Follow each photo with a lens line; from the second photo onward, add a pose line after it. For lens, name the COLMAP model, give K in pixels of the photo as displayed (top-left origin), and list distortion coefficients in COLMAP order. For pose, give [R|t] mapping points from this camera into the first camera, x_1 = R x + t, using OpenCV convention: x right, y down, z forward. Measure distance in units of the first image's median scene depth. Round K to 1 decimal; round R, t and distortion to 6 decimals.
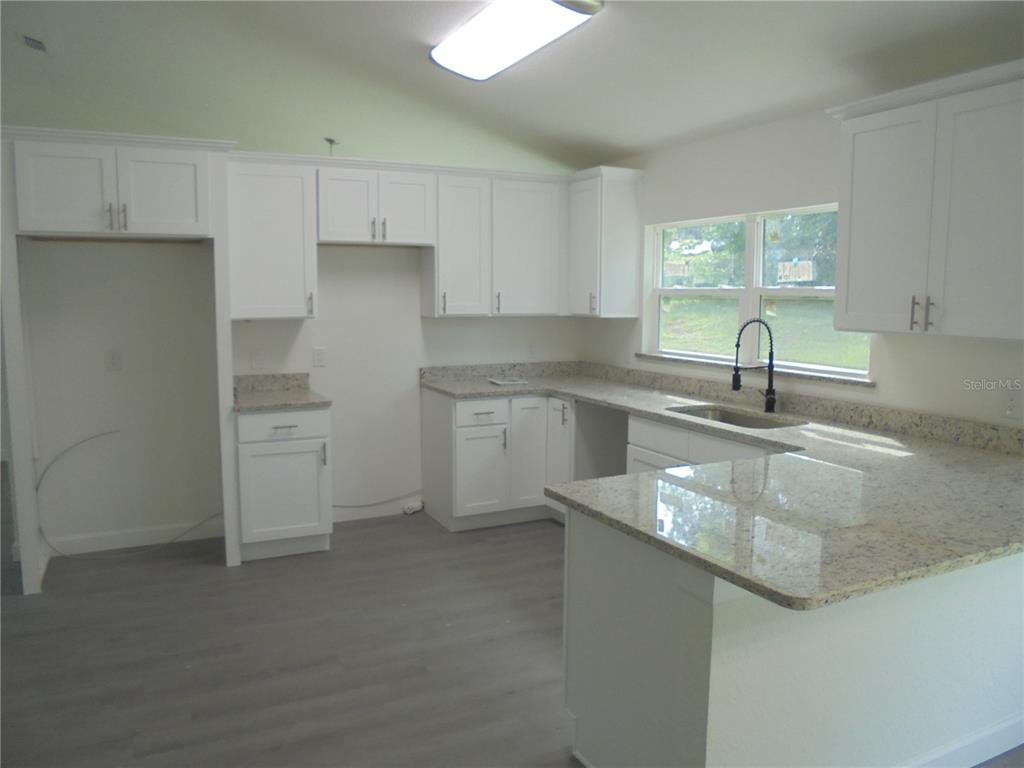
lens RADIAL K [[771.3, 0, 512.0], [0, 771.3, 384.0], [0, 0, 1]] dist [-0.102418, 0.002536]
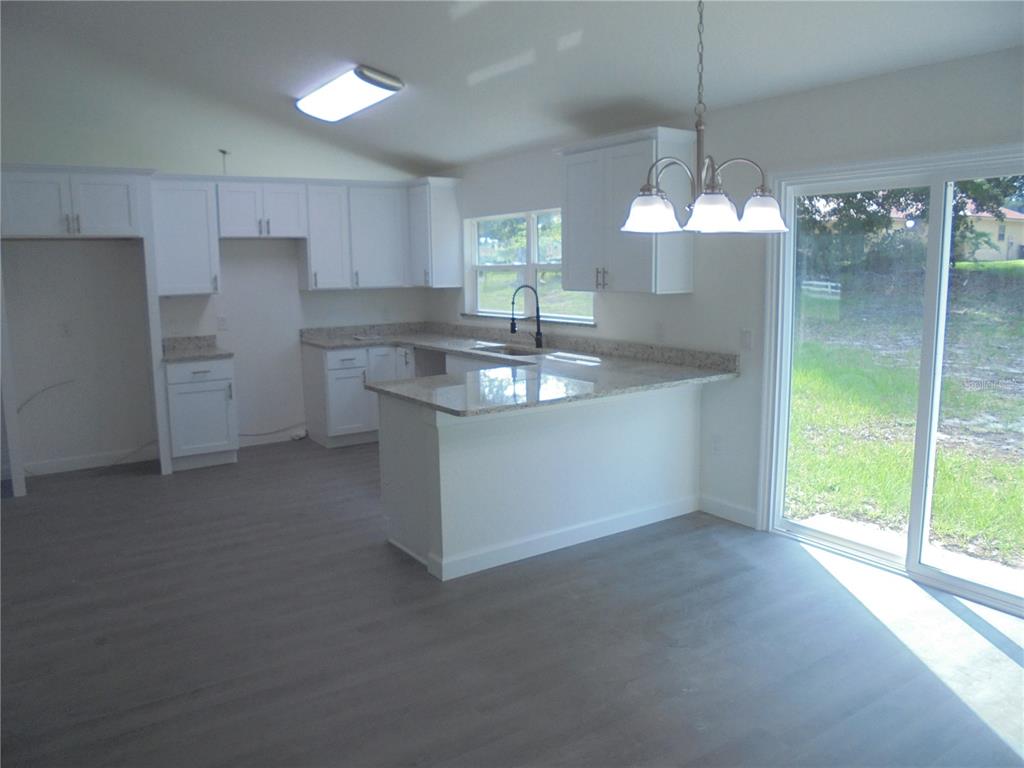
lens RADIAL K [[771.3, 0, 512.0], [0, 771.3, 384.0], [0, 0, 1]] dist [-0.102418, 0.002536]
pose [[0.991174, -0.037640, 0.127110, 0.081496], [0.033417, 0.998822, 0.035198, 0.044806], [-0.128285, -0.030640, 0.991264, -0.409069]]
